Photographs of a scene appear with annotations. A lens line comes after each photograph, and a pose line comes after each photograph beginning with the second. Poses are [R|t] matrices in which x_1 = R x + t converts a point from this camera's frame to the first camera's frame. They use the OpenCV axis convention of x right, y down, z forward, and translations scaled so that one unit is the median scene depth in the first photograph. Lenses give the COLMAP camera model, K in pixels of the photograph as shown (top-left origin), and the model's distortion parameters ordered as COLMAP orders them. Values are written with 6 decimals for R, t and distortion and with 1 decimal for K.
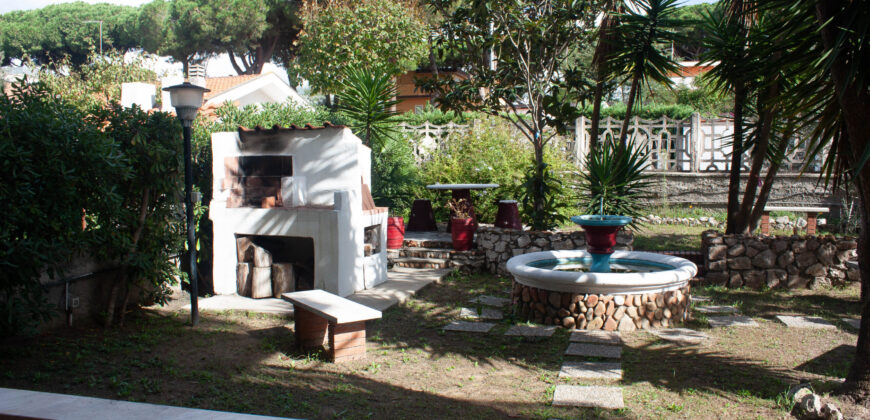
lens RADIAL K [[717.3, 0, 435.0], [0, 717.3, 210.0], [0, 0, 1]] dist [-0.174328, 0.162469]
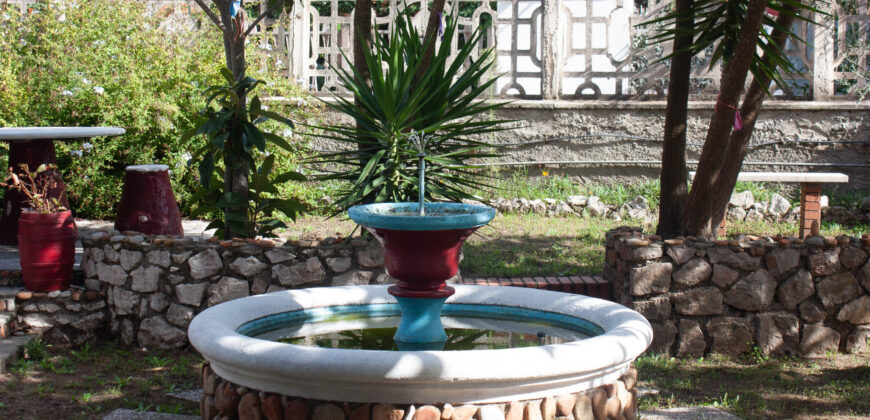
lens RADIAL K [[1449.8, 0, 435.0], [0, 1449.8, 210.0], [0, 0, 1]] dist [-0.026726, -0.067800]
pose [[0.944059, -0.021732, 0.329061, -0.024768], [0.014470, 0.999595, 0.024500, -0.006679], [-0.329460, -0.018368, 0.943991, 0.155649]]
